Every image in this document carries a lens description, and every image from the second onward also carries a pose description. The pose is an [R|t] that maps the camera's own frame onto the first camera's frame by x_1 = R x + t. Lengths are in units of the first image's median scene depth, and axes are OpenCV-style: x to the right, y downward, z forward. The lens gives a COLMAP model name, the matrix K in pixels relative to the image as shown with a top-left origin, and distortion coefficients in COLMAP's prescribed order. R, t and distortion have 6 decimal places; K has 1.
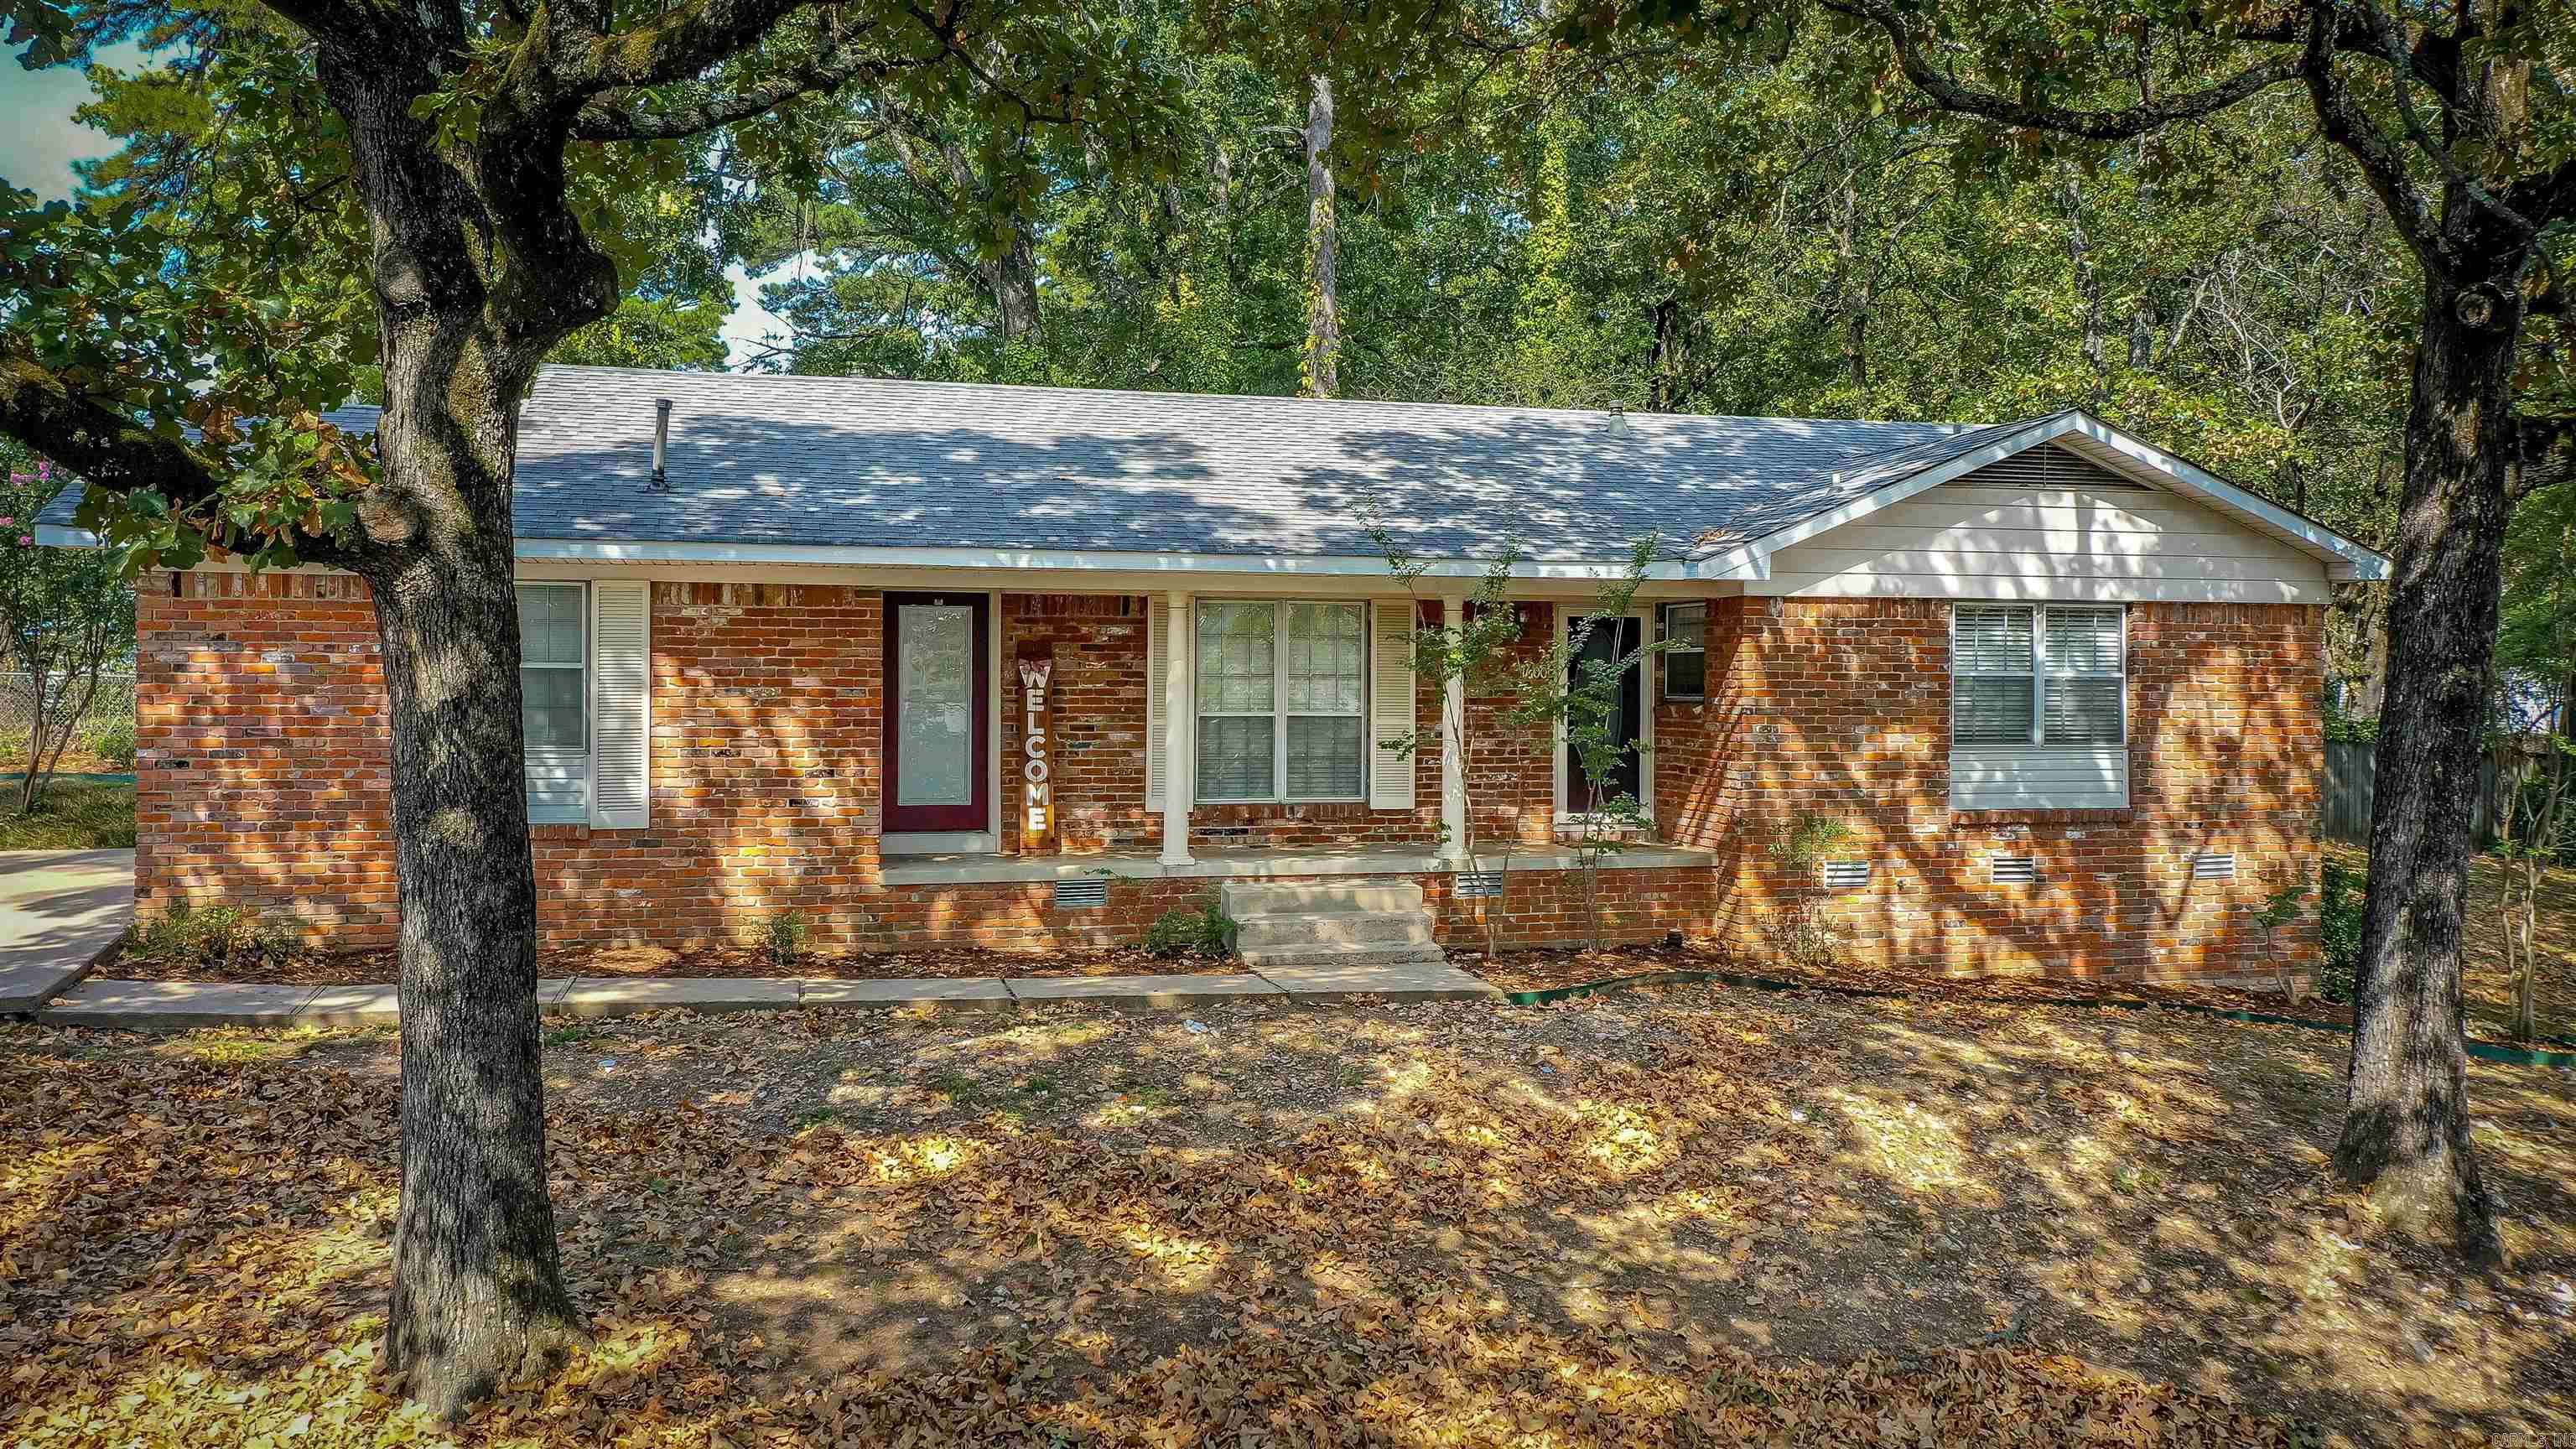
lens RADIAL K [[2082.2, 0, 1288.0], [0, 2082.2, 724.5], [0, 0, 1]] dist [0.010341, 0.002088]
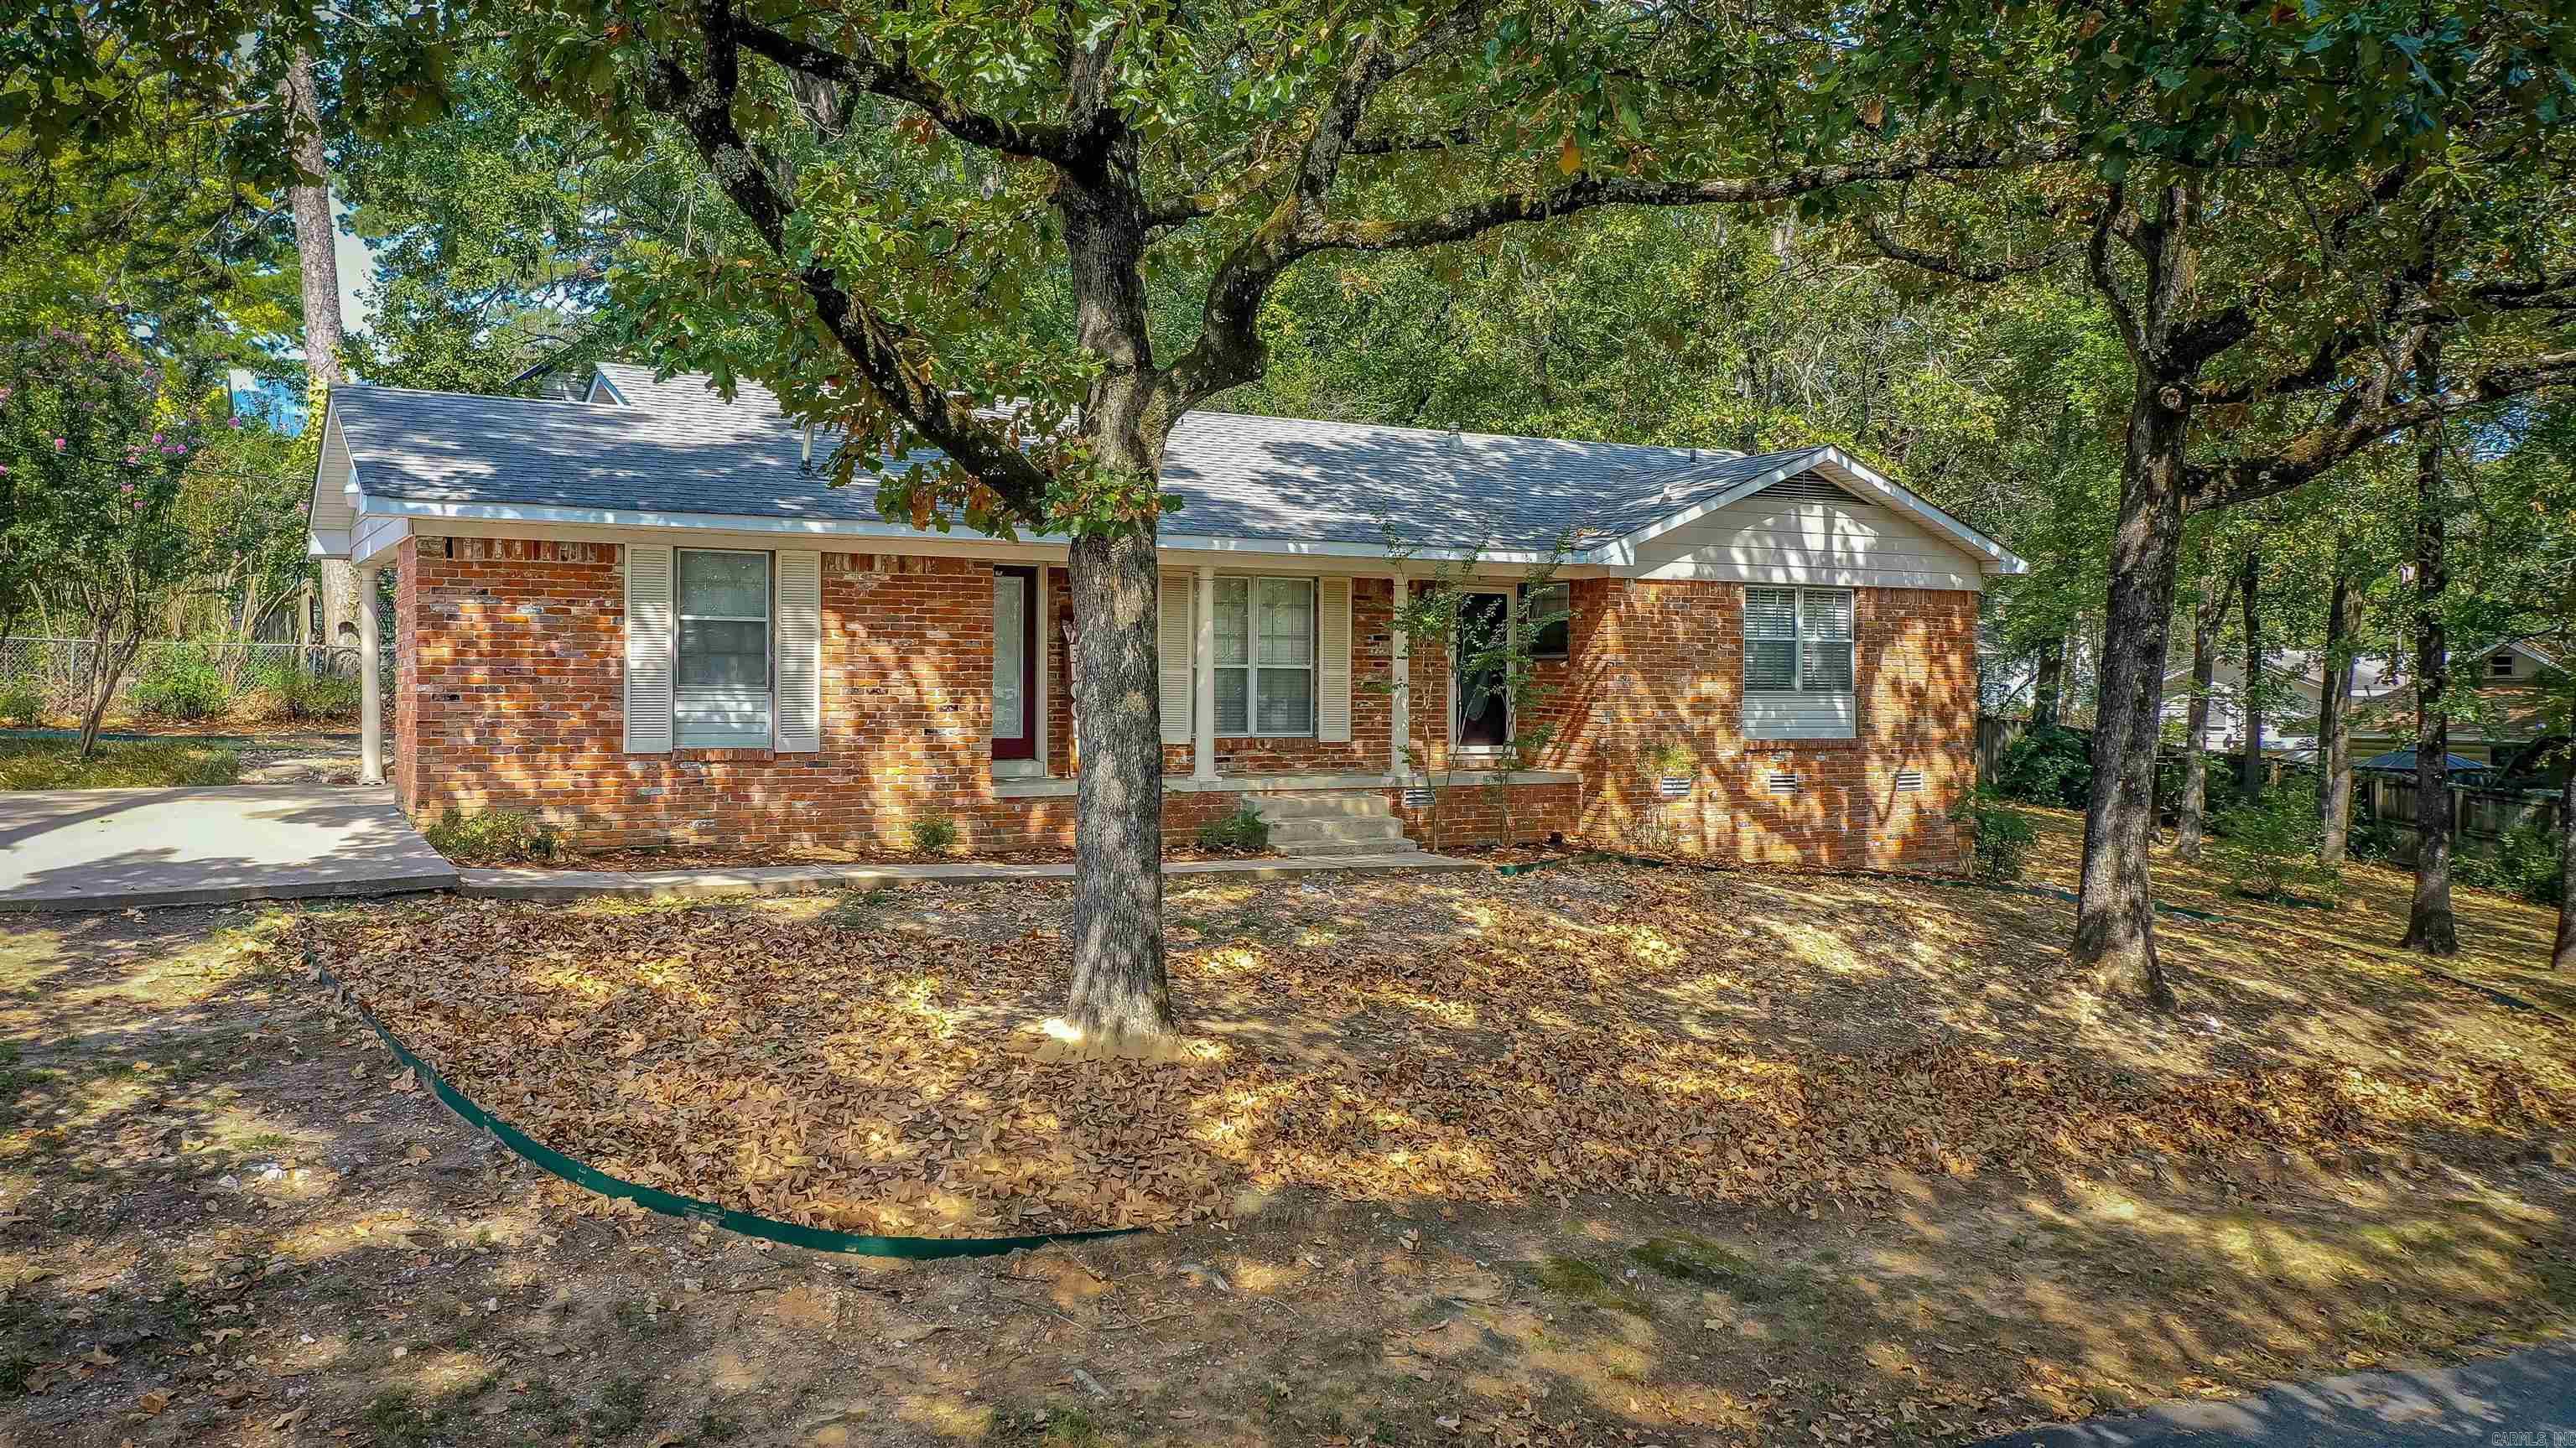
lens RADIAL K [[2082.1, 0, 1288.0], [0, 2082.1, 724.0], [0, 0, 1]] dist [0.010341, 0.002088]
pose [[0.969015, -0.002950, 0.246983, -0.307433], [0.002211, 0.999992, 0.003269, 0.026980], [-0.246991, -0.002622, 0.969014, -0.238717]]
